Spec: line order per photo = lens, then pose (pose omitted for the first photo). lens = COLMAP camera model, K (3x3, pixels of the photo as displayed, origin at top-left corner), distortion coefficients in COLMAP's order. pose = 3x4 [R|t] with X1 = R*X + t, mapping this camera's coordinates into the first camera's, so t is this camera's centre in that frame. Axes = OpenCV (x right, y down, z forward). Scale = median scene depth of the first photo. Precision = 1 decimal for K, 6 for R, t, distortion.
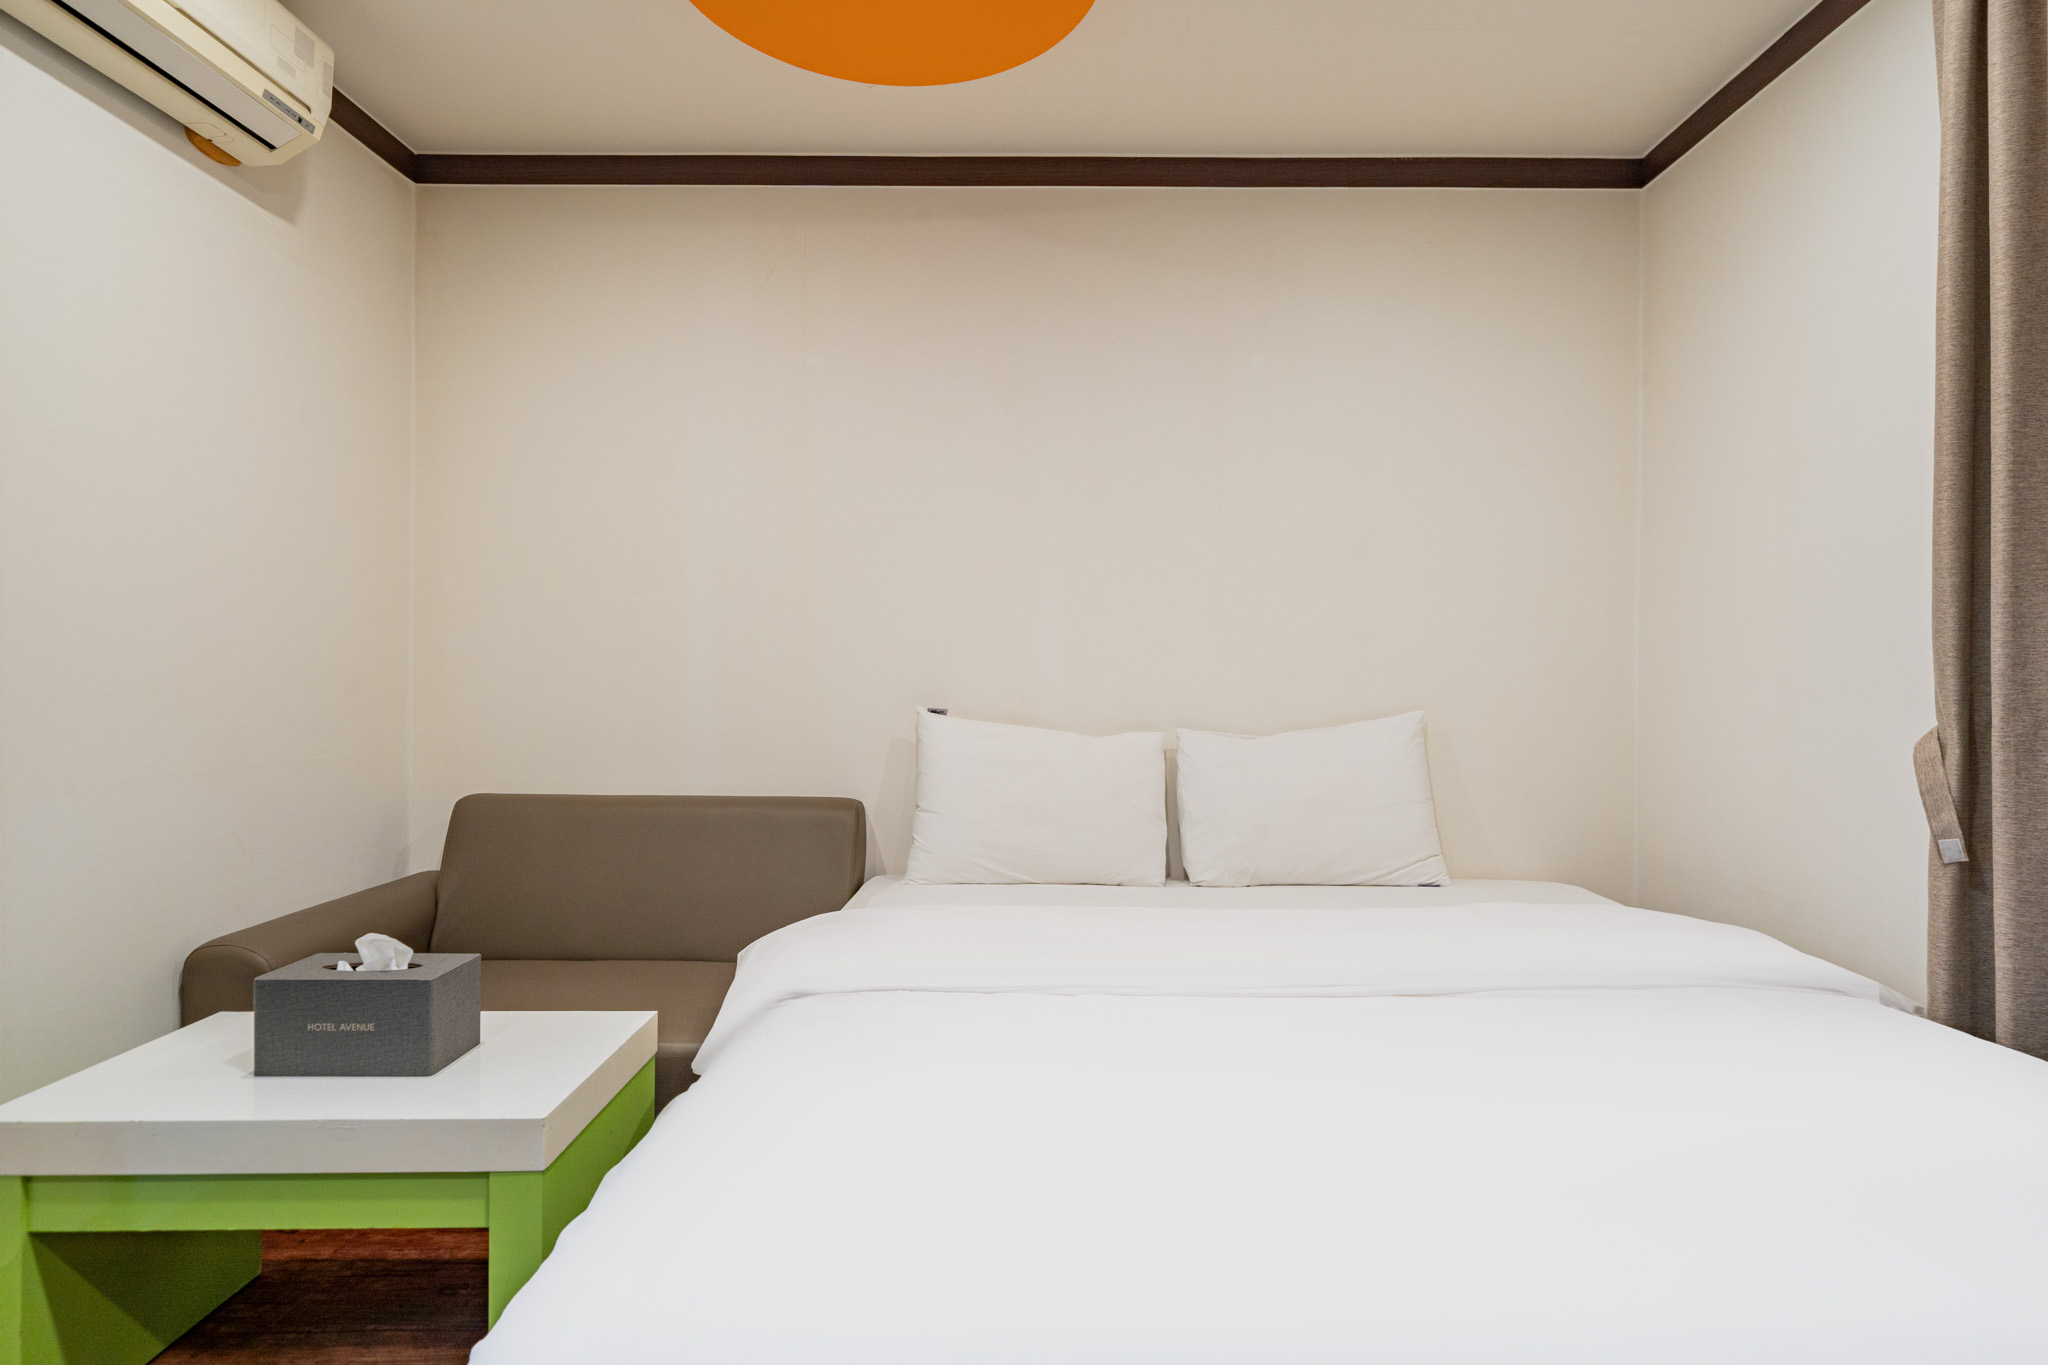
lens RADIAL K [[1075.1, 0, 1024.0], [0, 1075.1, 682.5], [0, 0, 1]] dist [0.003021, 0.001498]
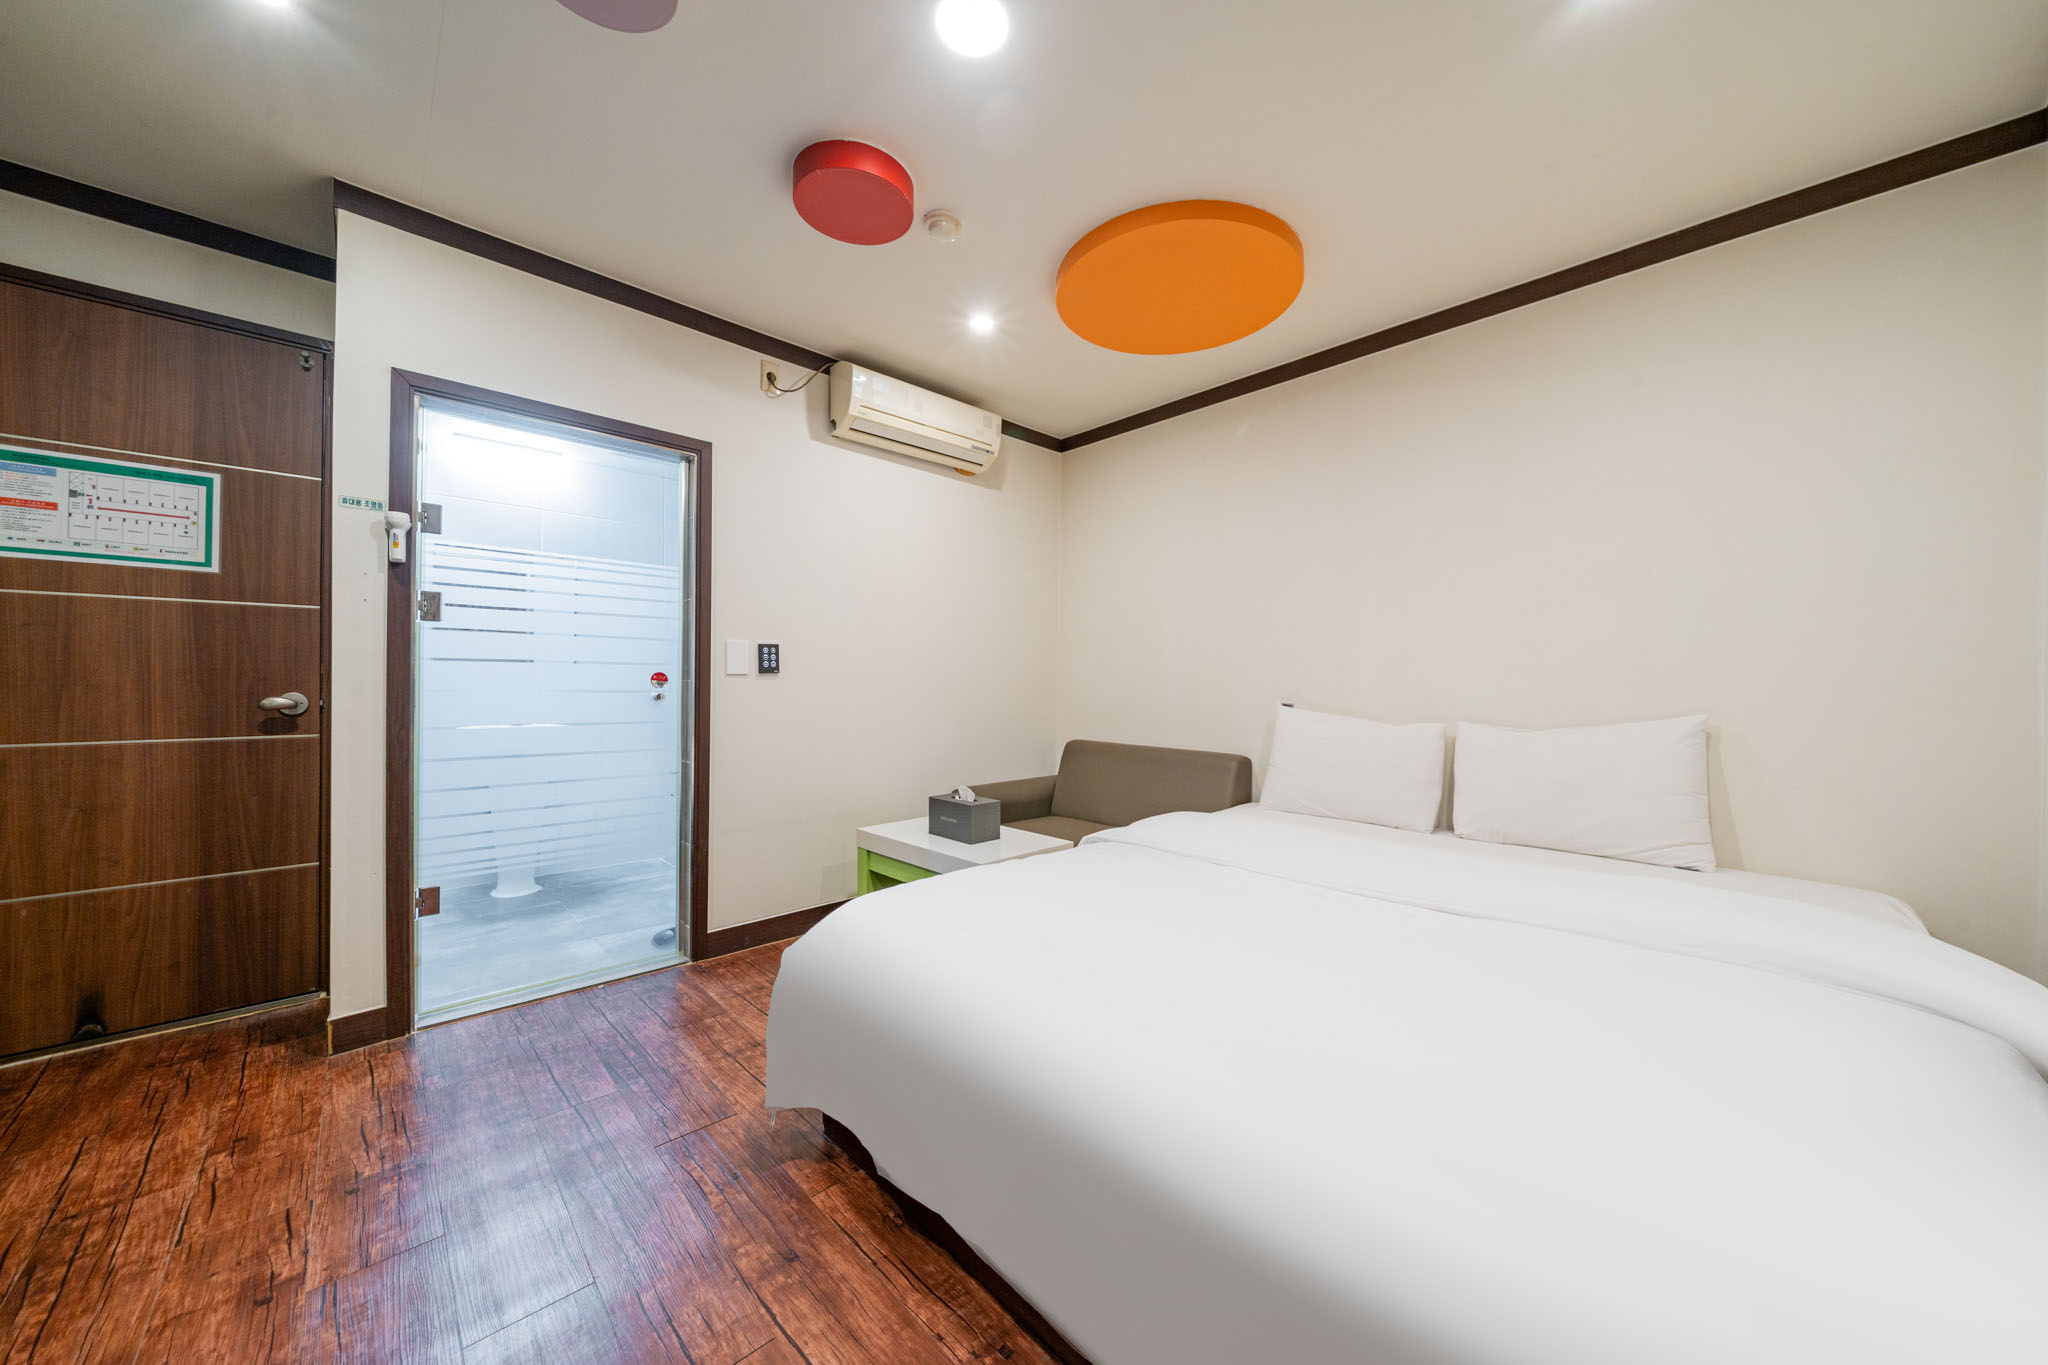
lens RADIAL K [[695.0, 0, 1024.0], [0, 695.0, 682.5], [0, 0, 1]] dist [-0.001310, 0.000024]
pose [[0.692257, -0.000344, -0.721651, 0.413743], [-0.008377, 0.999929, -0.008512, 0.005510], [0.721602, 0.011938, 0.692205, -0.007497]]
